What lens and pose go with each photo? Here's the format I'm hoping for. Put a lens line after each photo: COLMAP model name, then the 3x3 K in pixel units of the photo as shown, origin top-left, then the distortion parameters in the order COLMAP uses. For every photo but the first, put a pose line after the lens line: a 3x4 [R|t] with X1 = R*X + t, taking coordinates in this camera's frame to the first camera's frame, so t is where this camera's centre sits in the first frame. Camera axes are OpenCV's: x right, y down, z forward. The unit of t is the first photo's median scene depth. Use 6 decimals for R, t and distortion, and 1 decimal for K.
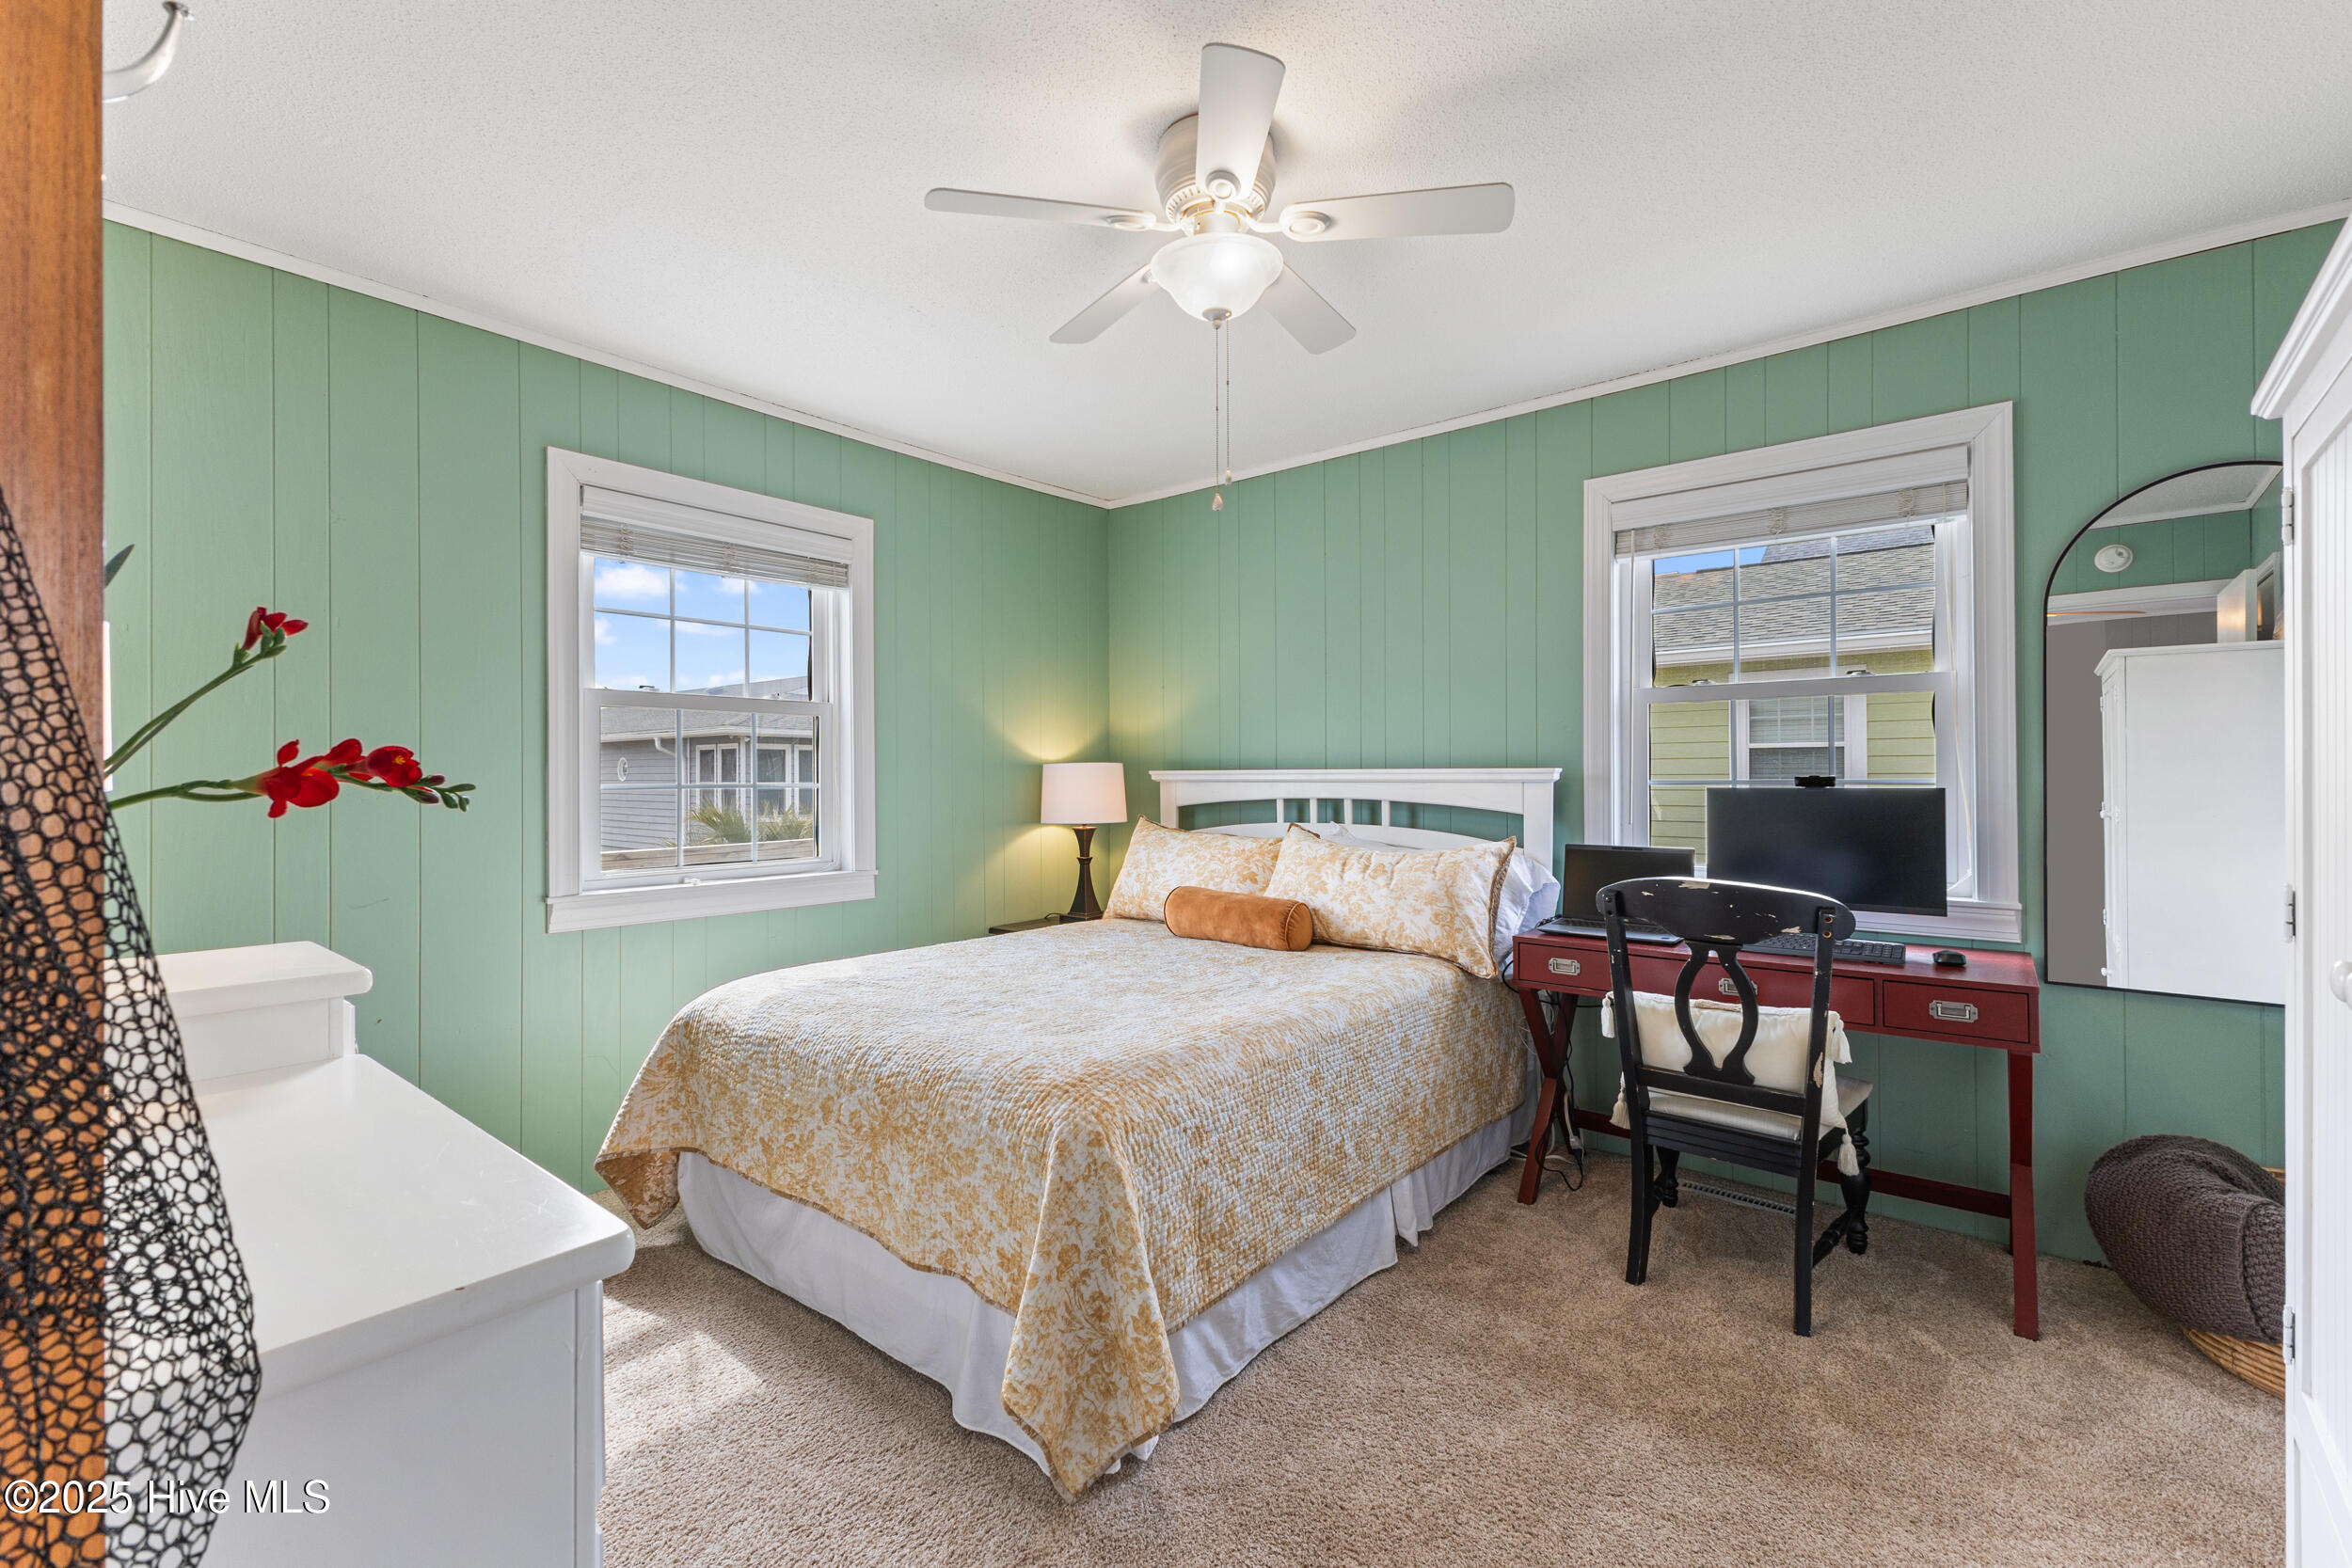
lens RADIAL K [[1013.9, 0, 1171.9], [0, 1013.9, 773.4], [0, 0, 1]] dist [0.013104, -0.003784]
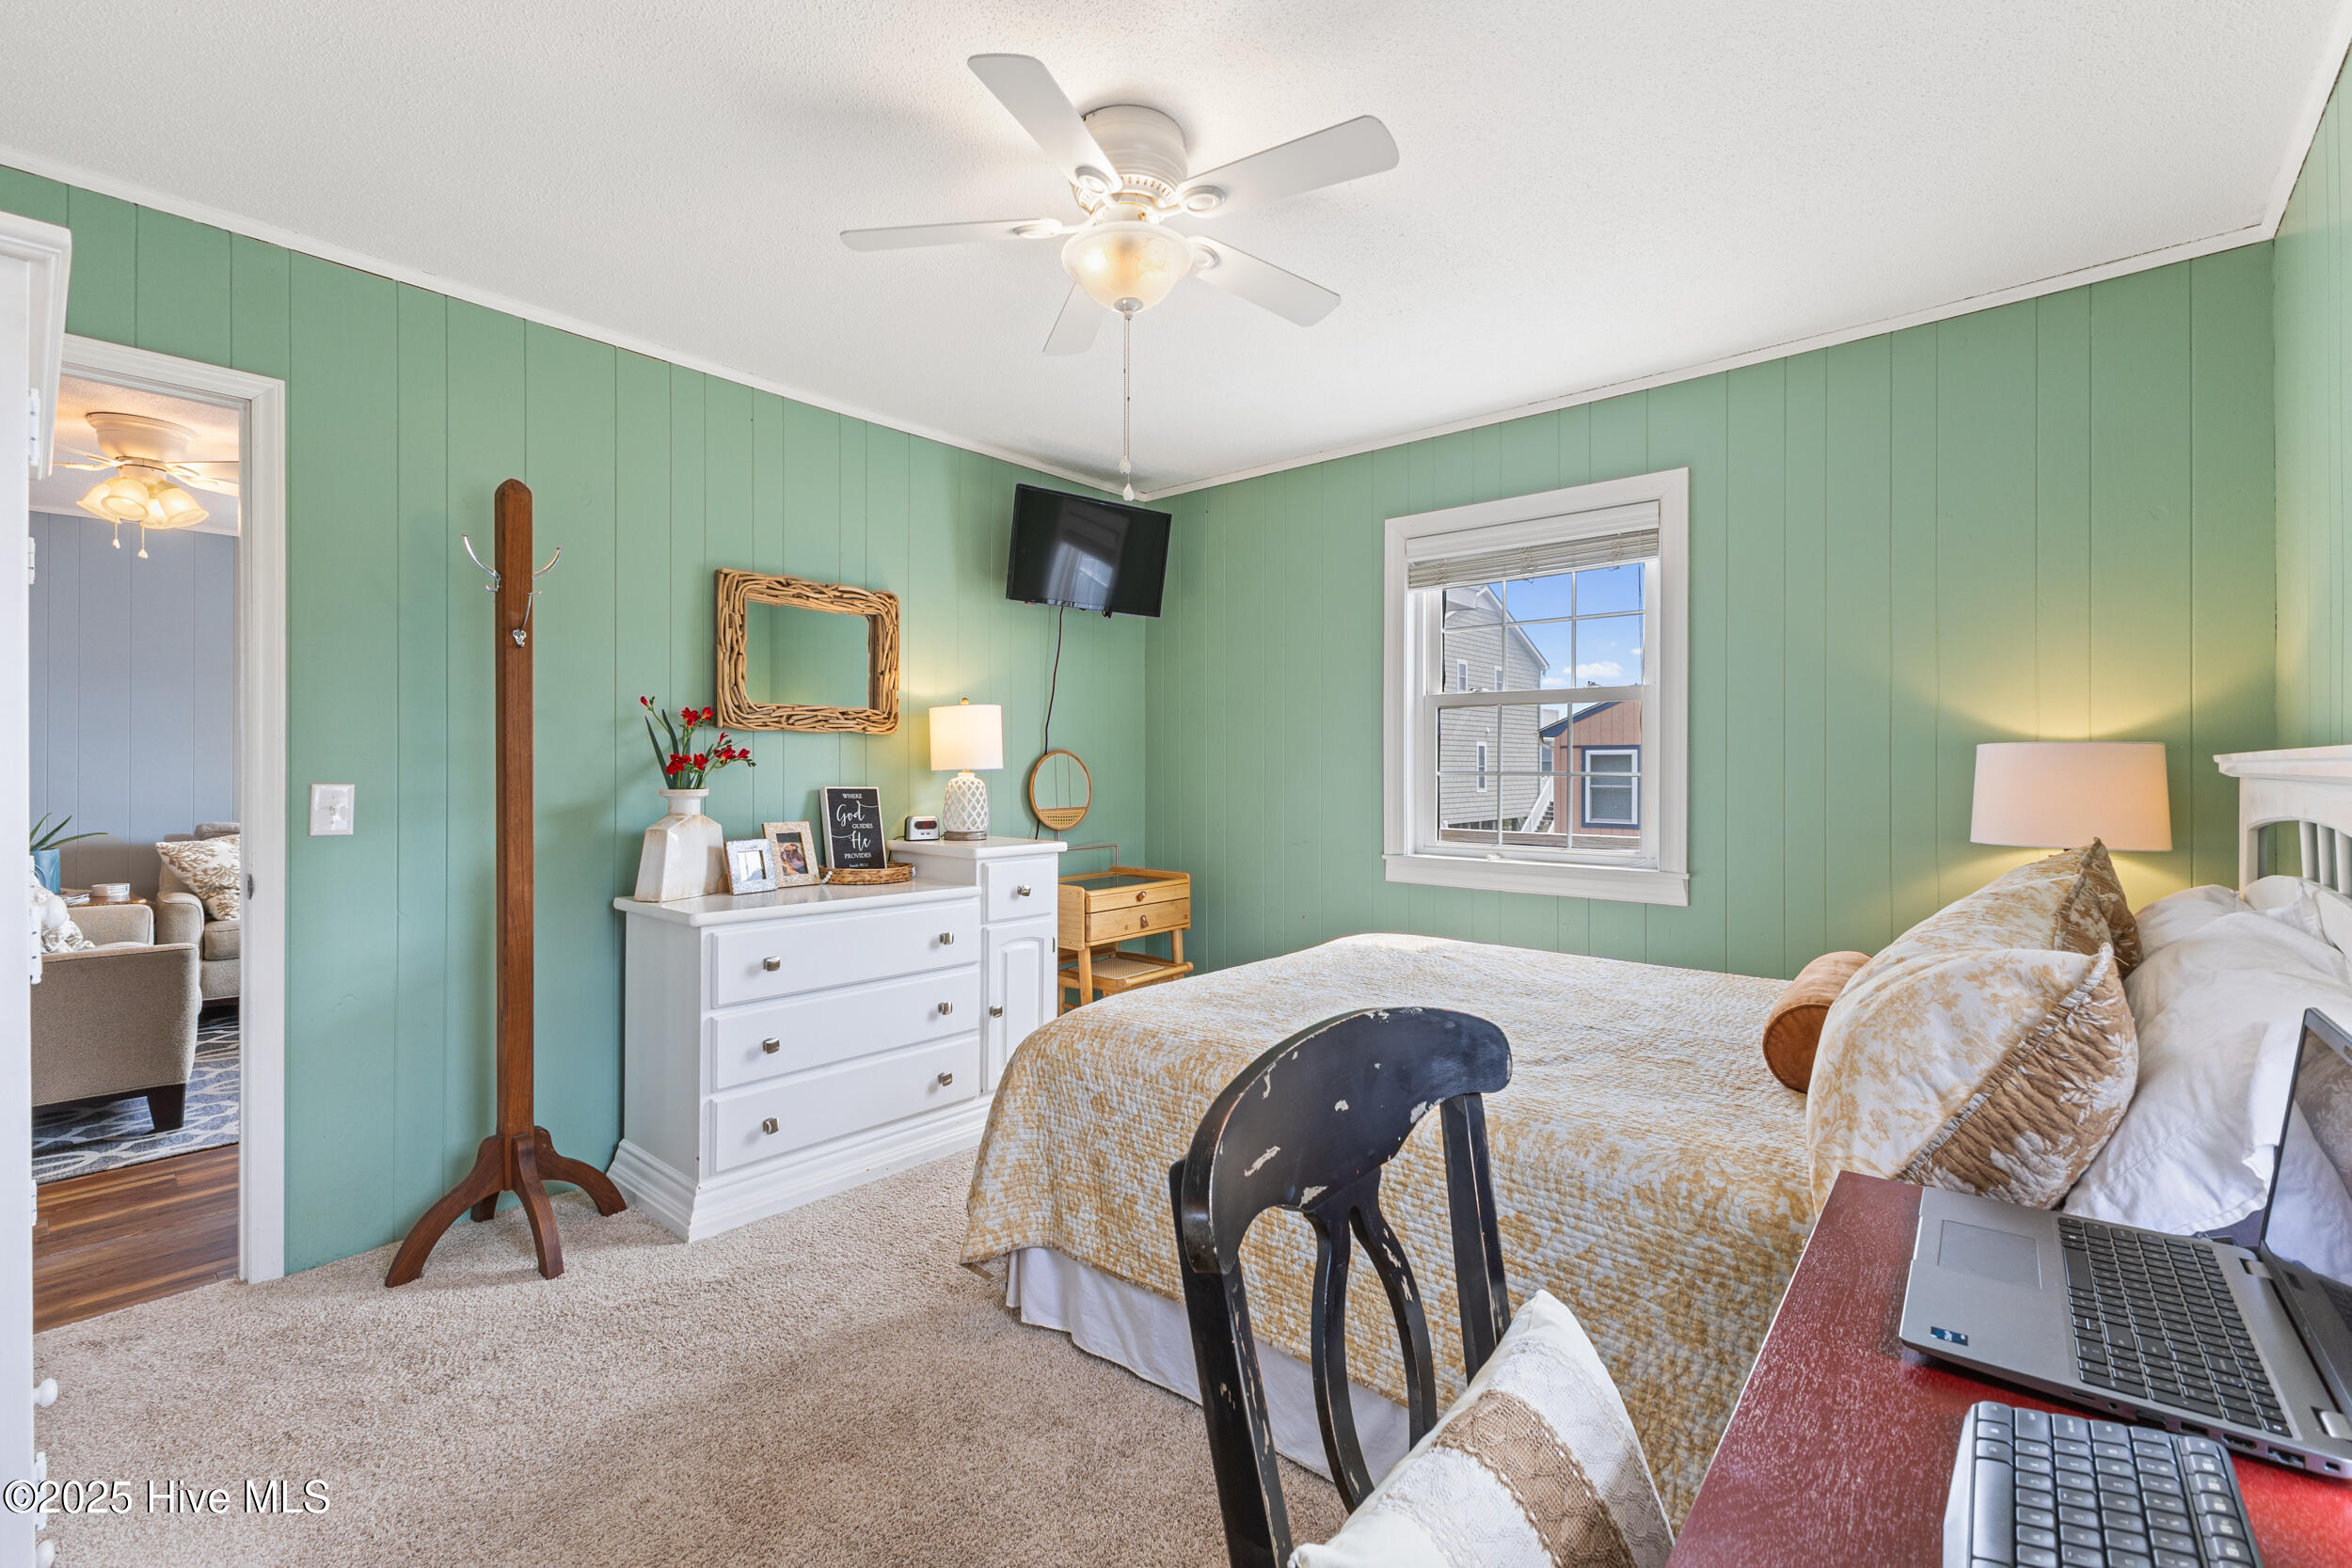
lens RADIAL K [[1013.9, 0, 1185.6], [0, 1013.9, 760.3], [0, 0, 1]] dist [0.013104, -0.003784]
pose [[-0.007161, 0.000506, -0.999974, 0.881095], [0.002905, 0.999996, 0.000485, -0.003193], [0.999970, -0.002902, -0.007163, 0.886841]]
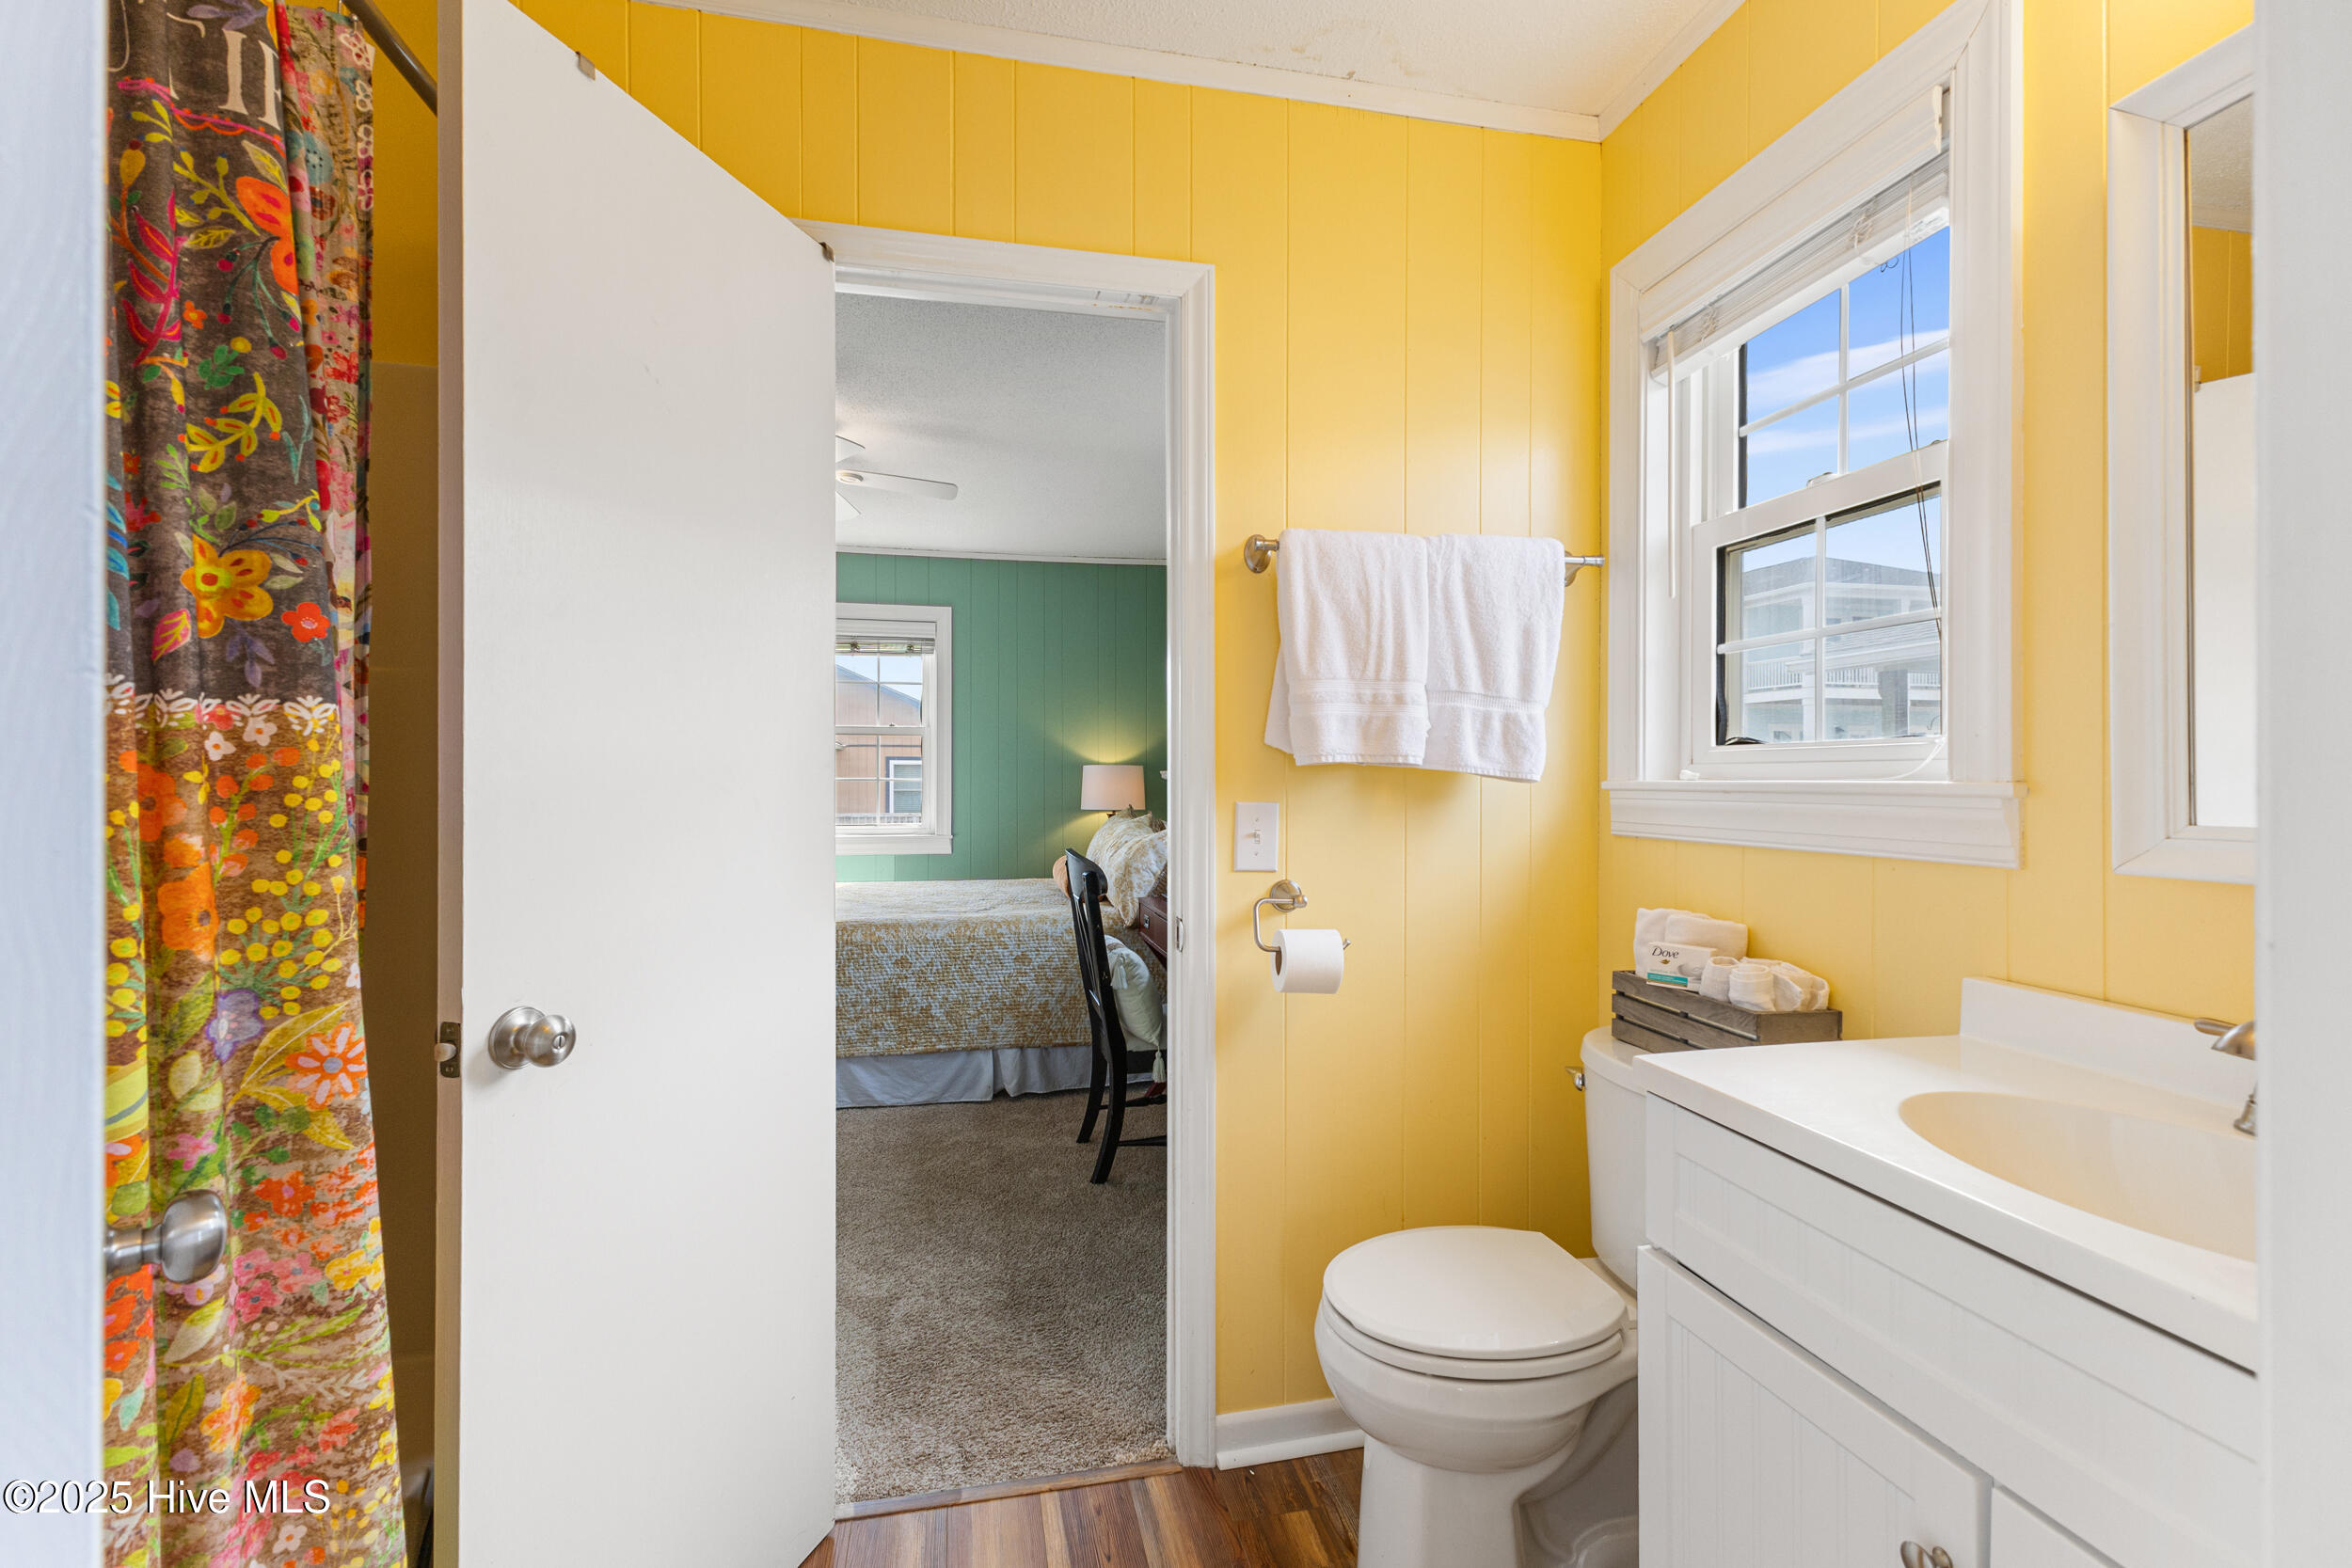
lens RADIAL K [[1013.9, 0, 1172.9], [0, 1013.9, 773.1], [0, 0, 1]] dist [0.013104, -0.003784]
pose [[0.790908, 0.004429, -0.611919, 1.400428], [-0.002946, 0.999990, 0.003430, -0.007478], [0.611928, -0.000910, 0.790913, -0.017205]]
